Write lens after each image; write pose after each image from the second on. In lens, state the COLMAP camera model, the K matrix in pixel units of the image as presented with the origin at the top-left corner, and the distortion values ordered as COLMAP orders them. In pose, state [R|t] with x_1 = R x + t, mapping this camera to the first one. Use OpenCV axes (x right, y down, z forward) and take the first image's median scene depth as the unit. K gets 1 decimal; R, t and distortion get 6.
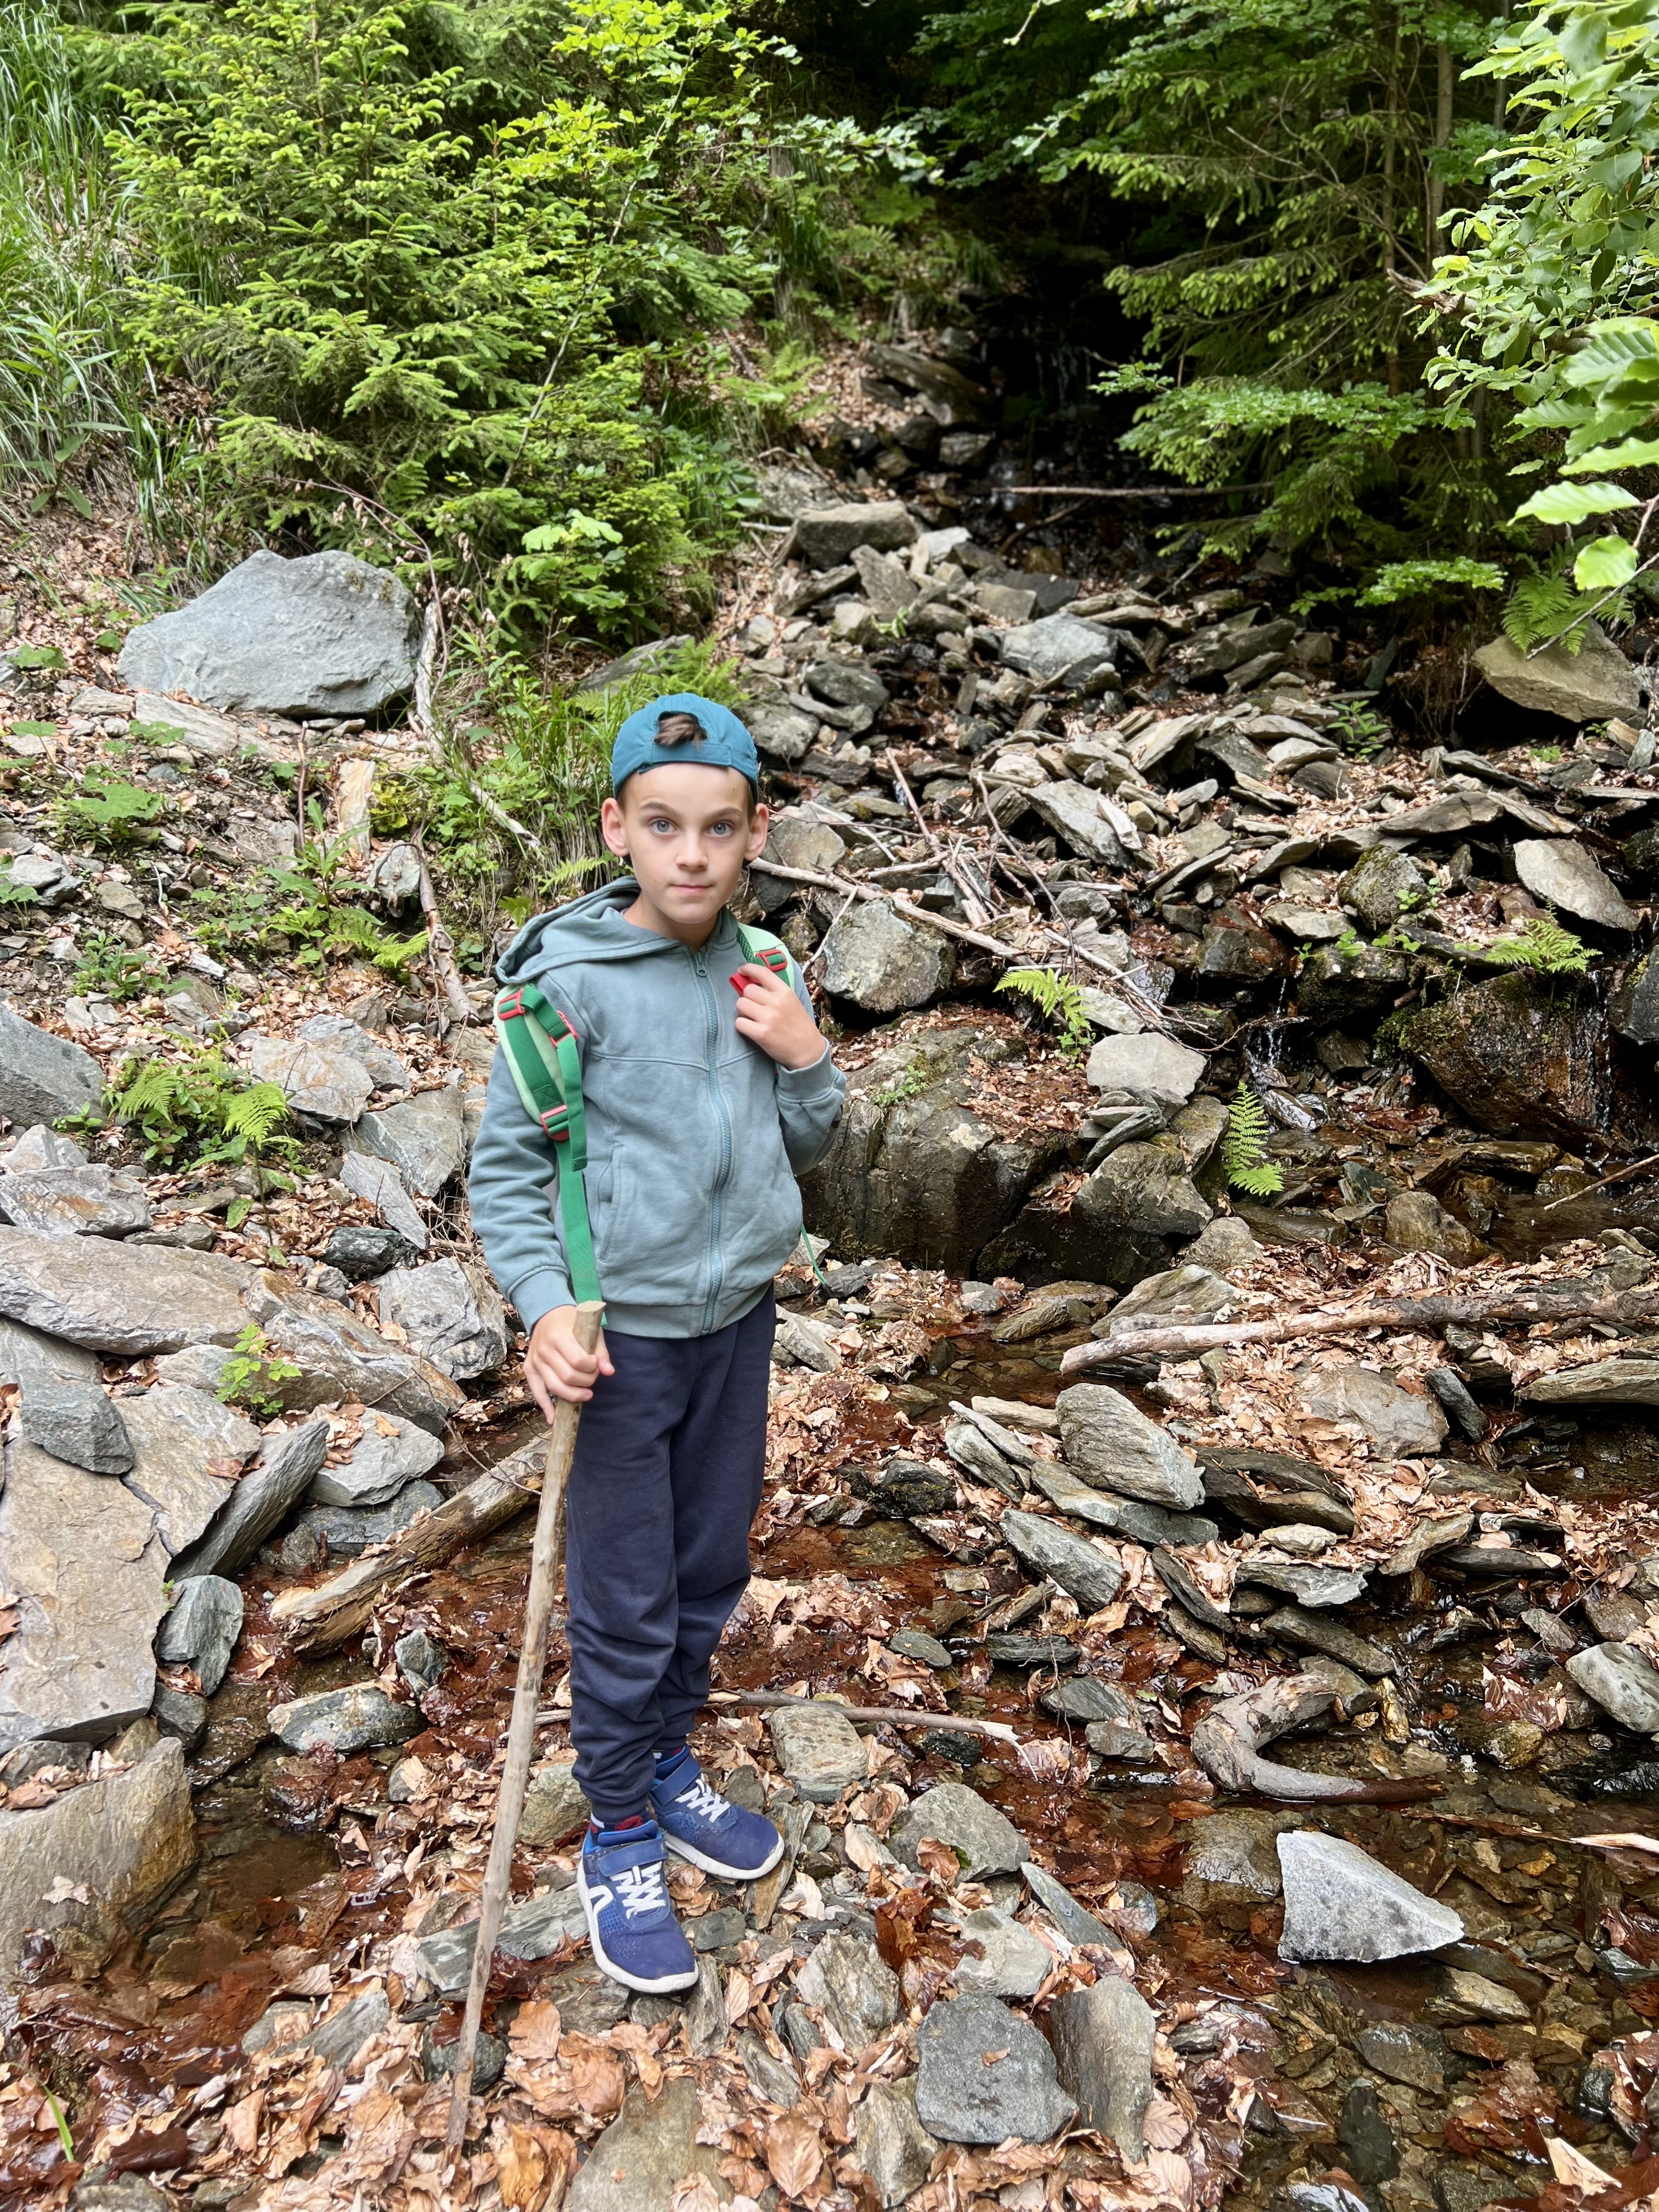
lens RADIAL K [[1667.3, 0, 841.0], [0, 1667.3, 1119.3], [0, 0, 1]] dist [0.047560, -0.054096]
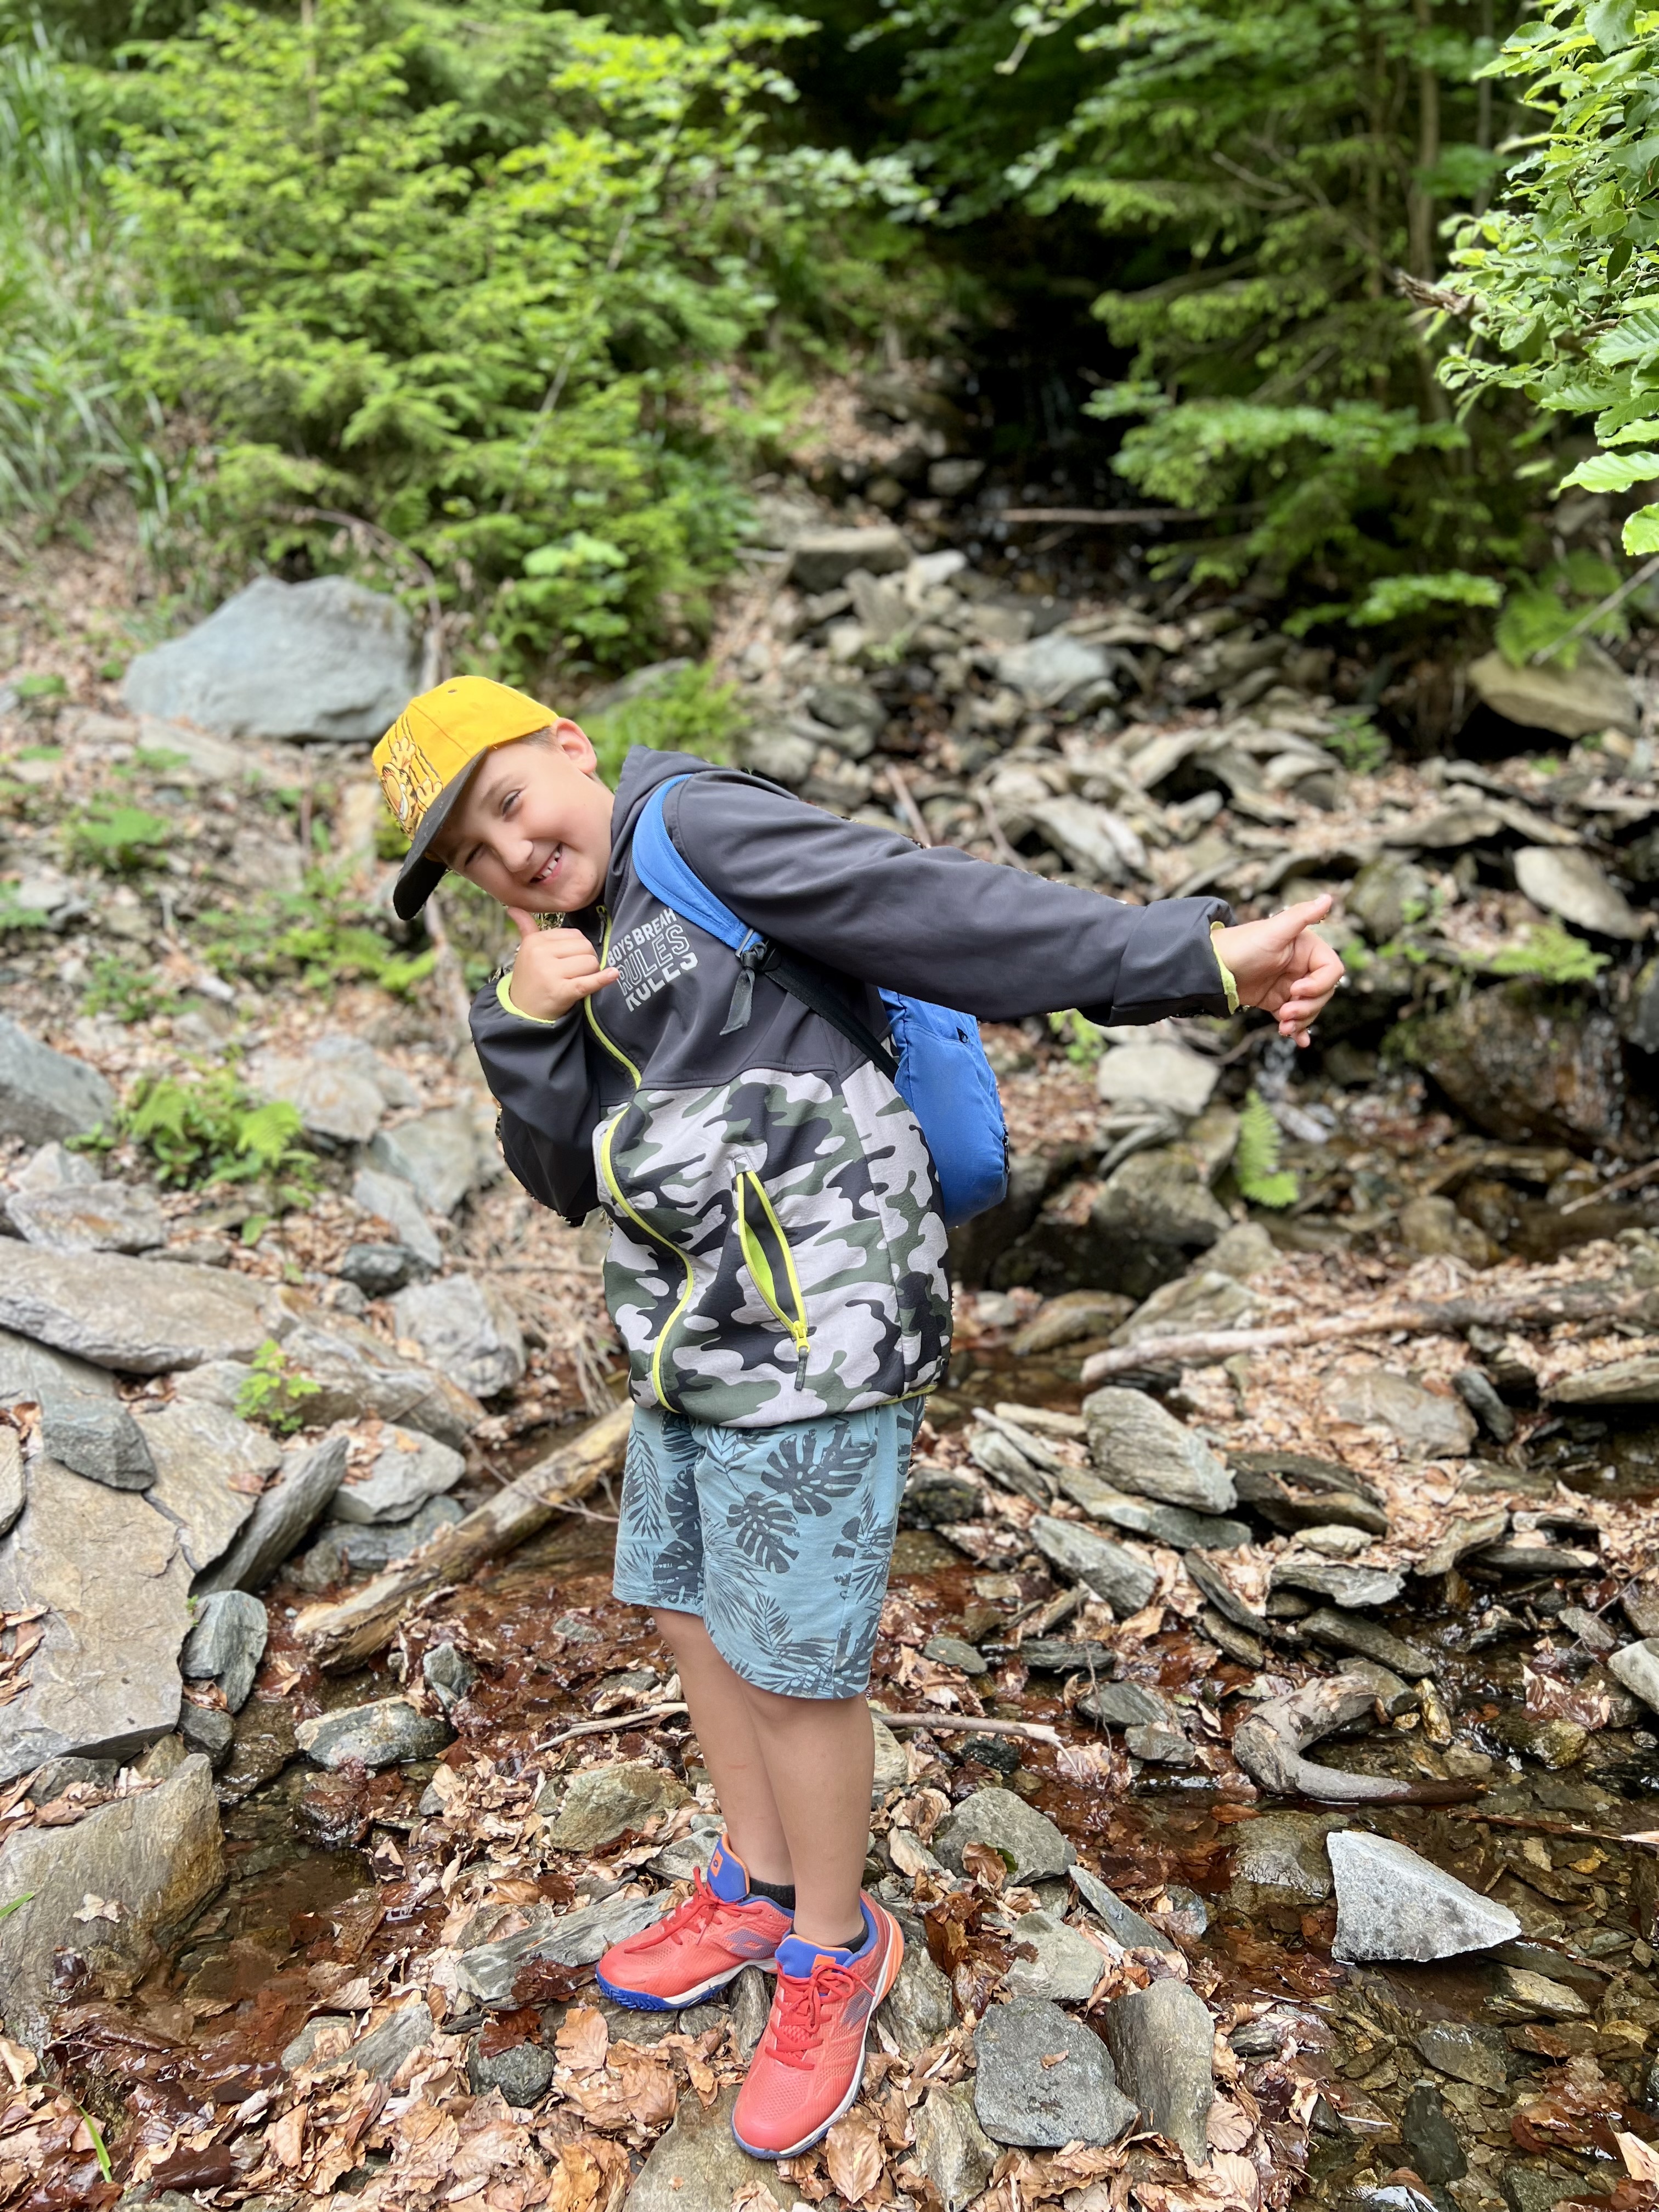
lens RADIAL K [[1667.3, 0, 840.3], [0, 1667.3, 1115.8], [0, 0, 1]] dist [0.047560, -0.054096]
pose [[0.999905, -0.012771, 0.005095, -0.013800], [0.012881, 0.999672, -0.022156, 0.012482], [-0.004810, 0.022220, 0.999742, 0.003729]]
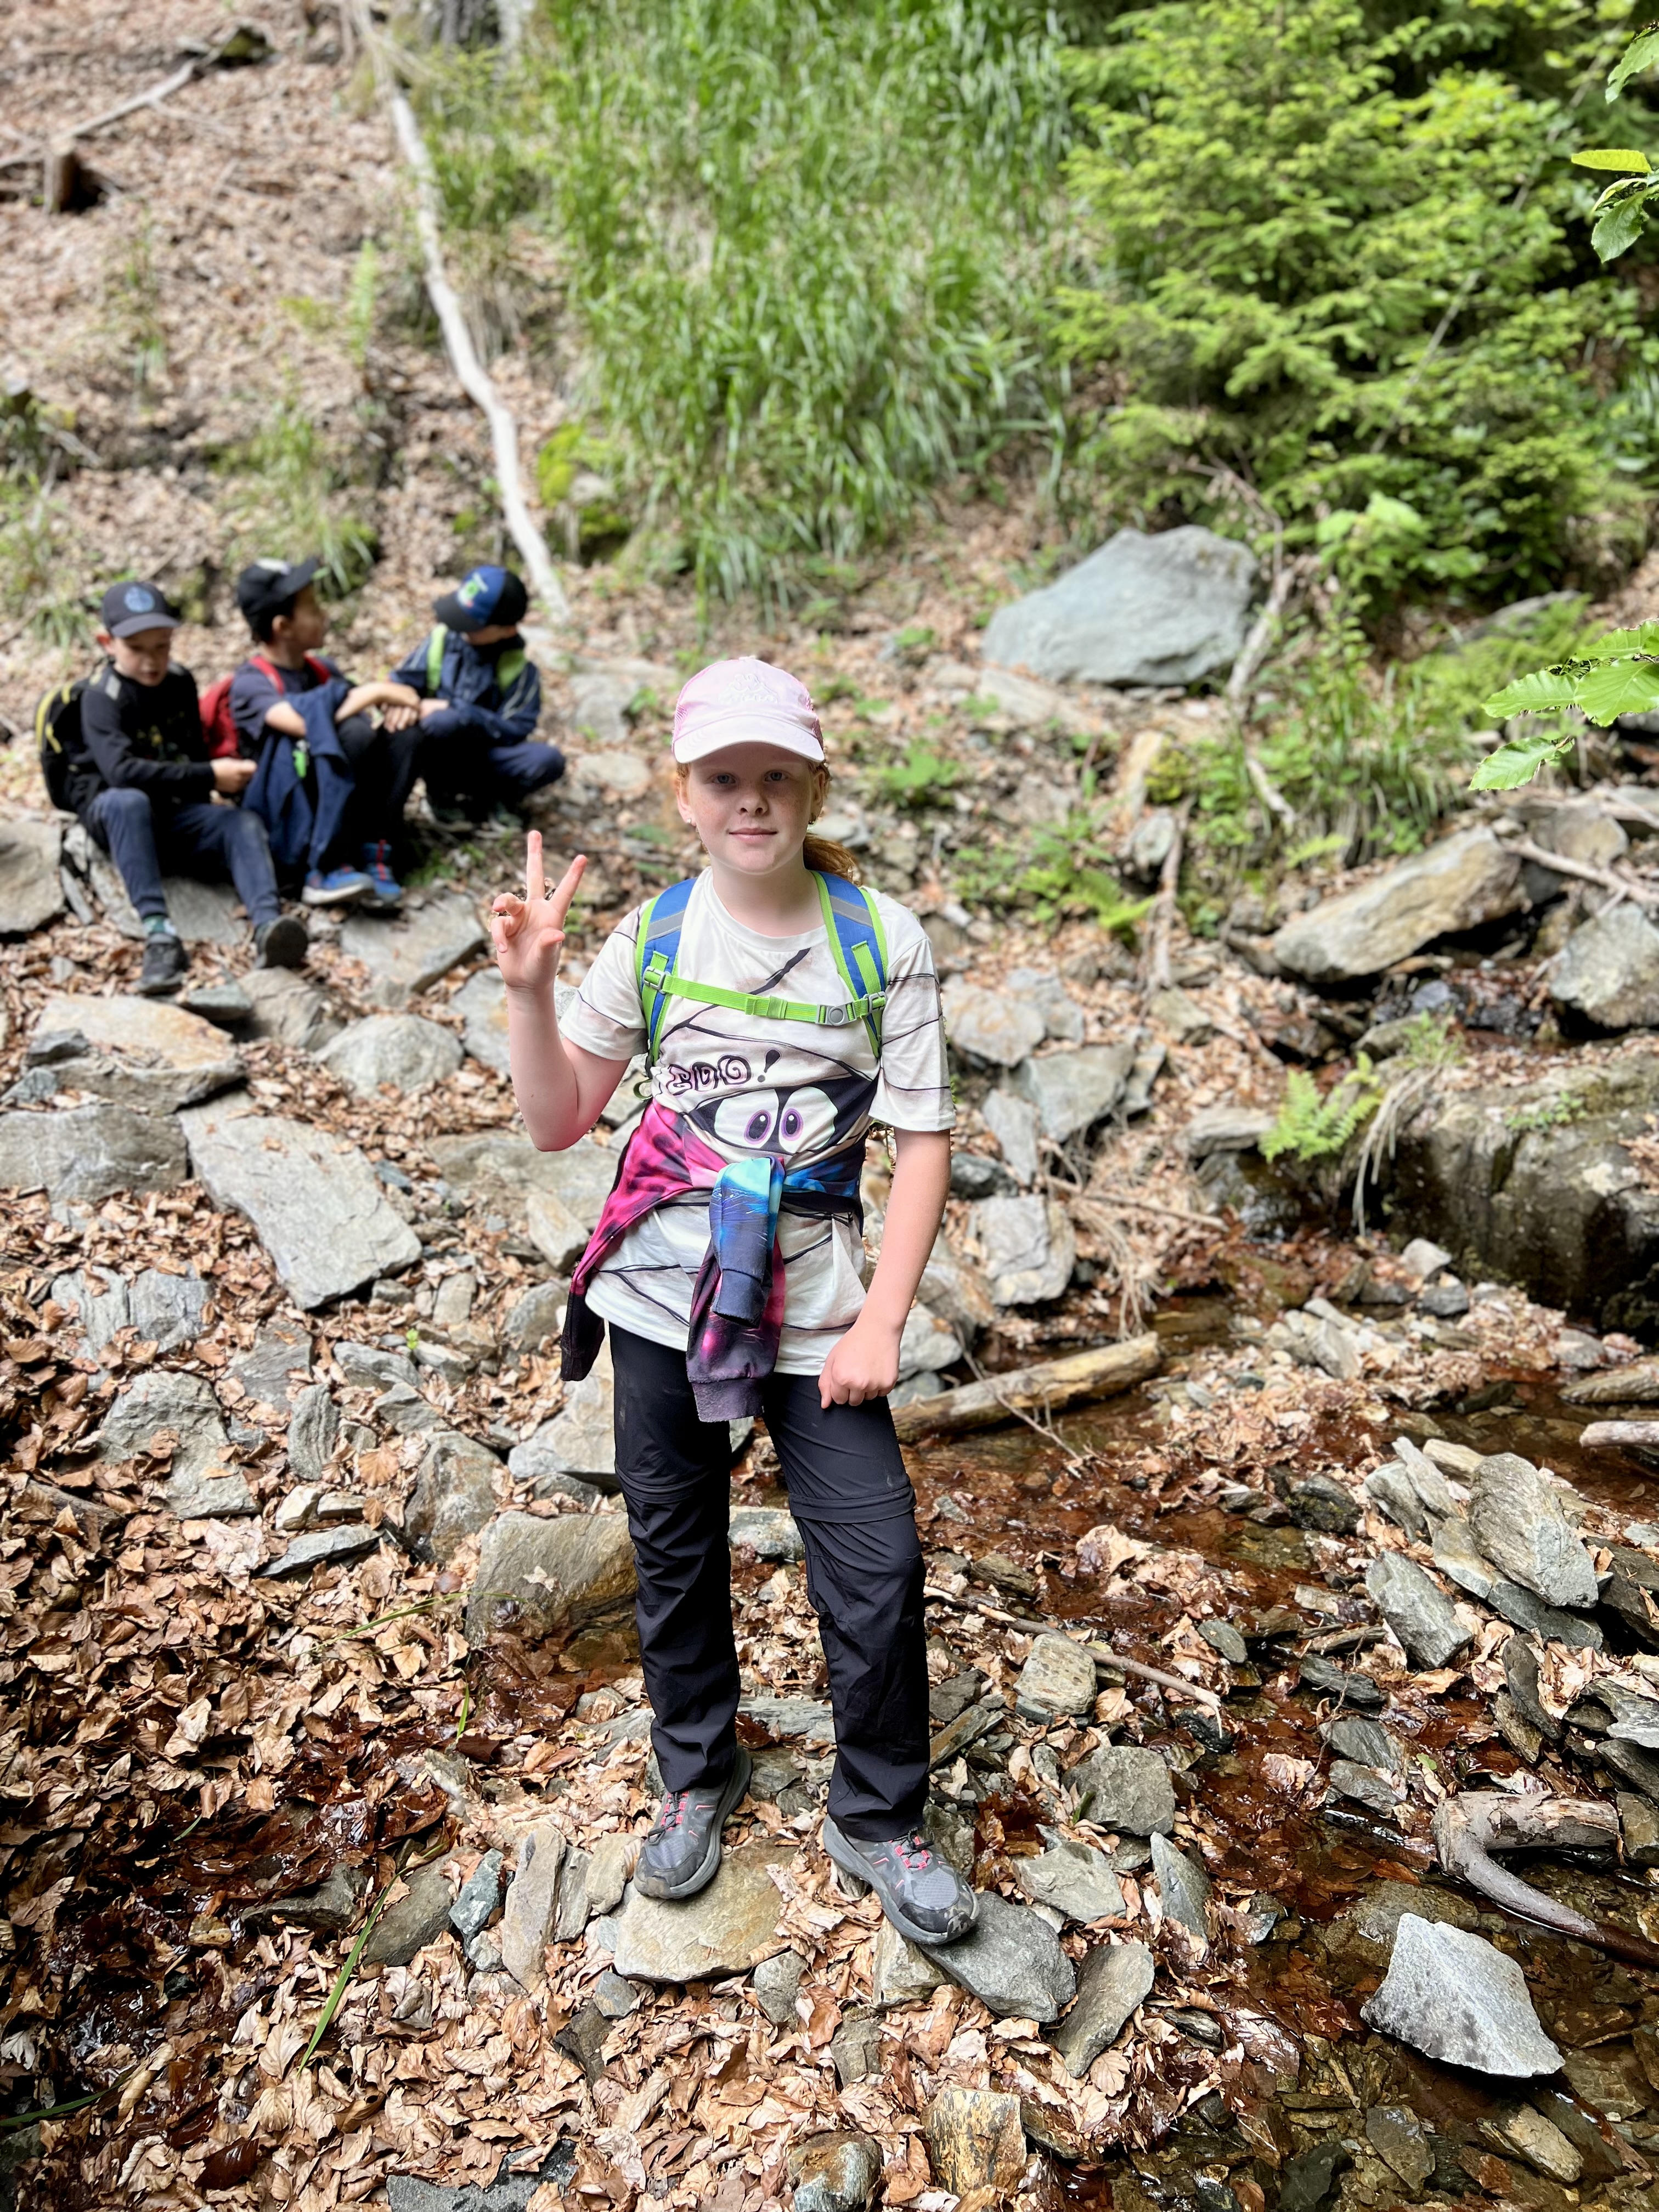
lens RADIAL K [[1667.3, 0, 824.9], [0, 1667.3, 1110.8], [0, 0, 1]] dist [0.047560, -0.054096]
pose [[0.811264, 0.165611, -0.560735, 0.254767], [-0.137564, 0.986188, 0.092241, -0.055737], [0.568267, 0.002305, 0.822841, -0.024916]]
